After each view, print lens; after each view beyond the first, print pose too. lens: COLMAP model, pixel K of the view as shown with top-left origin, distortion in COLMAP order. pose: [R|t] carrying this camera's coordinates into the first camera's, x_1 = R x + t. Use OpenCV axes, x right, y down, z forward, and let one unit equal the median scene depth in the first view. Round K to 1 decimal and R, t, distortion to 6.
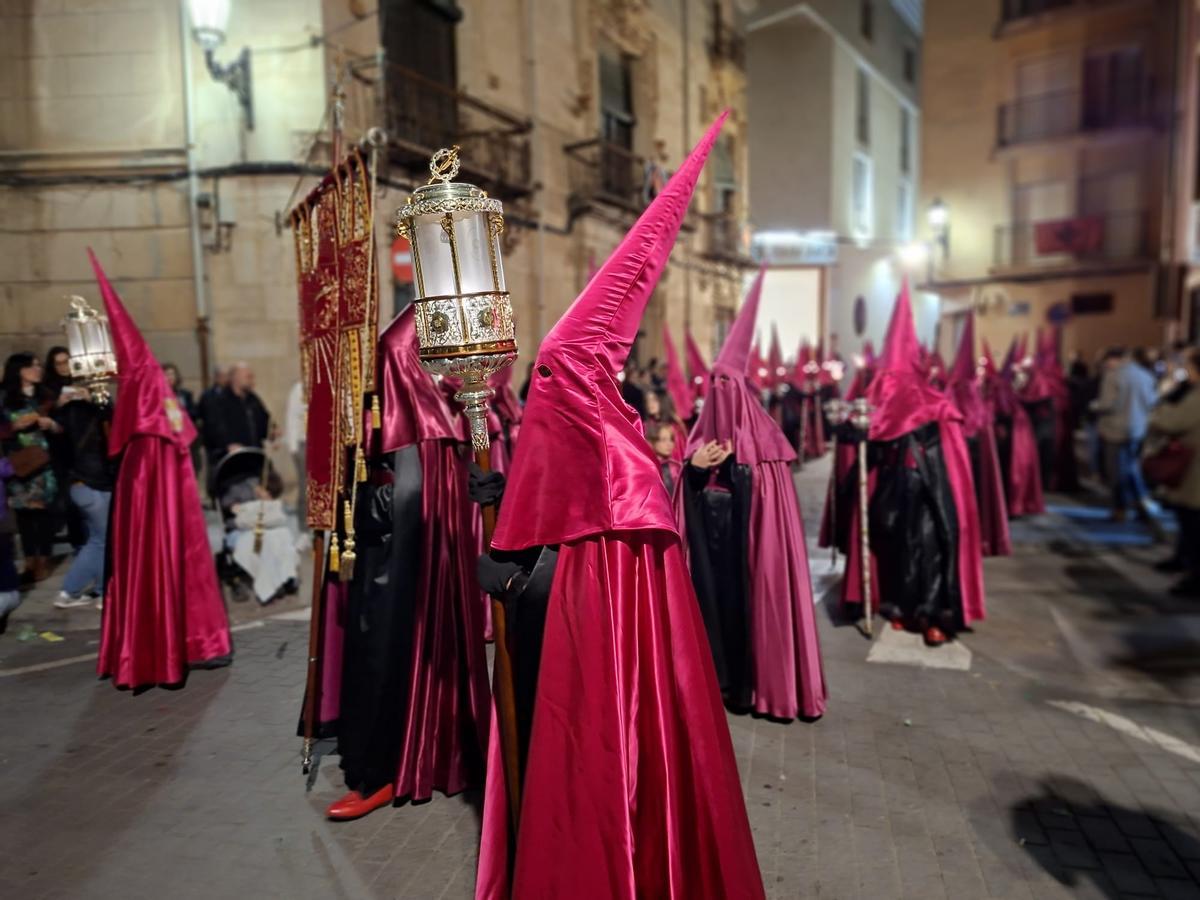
lens RADIAL K [[835.4, 0, 593.8], [0, 835.4, 449.9], [0, 0, 1]] dist [0.074357, -0.077115]
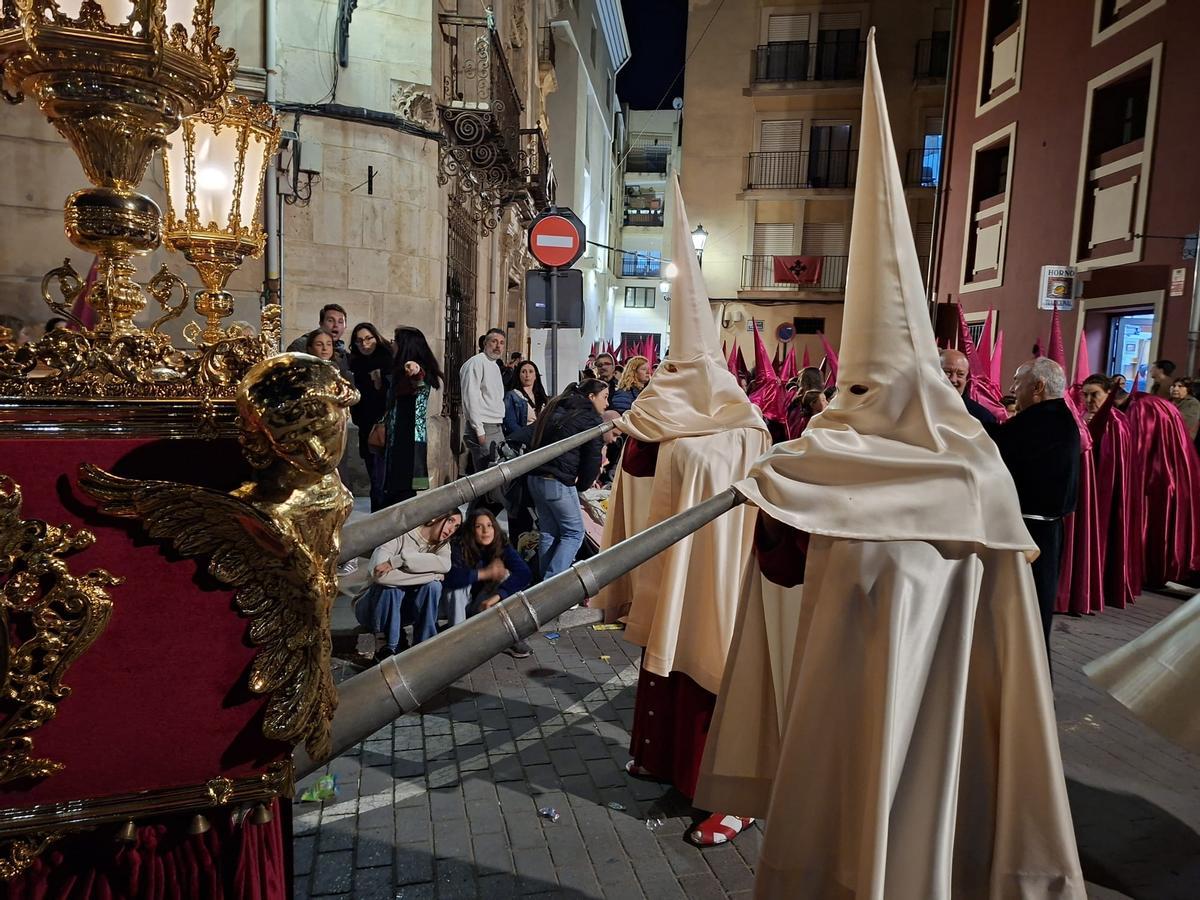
lens RADIAL K [[835.4, 0, 607.4], [0, 835.4, 458.7], [0, 0, 1]] dist [0.074357, -0.077115]
pose [[0.880175, -0.004068, 0.474632, -0.562630], [-0.005059, 0.999826, 0.017951, 0.005827], [-0.474622, -0.018202, 0.880001, 0.099740]]
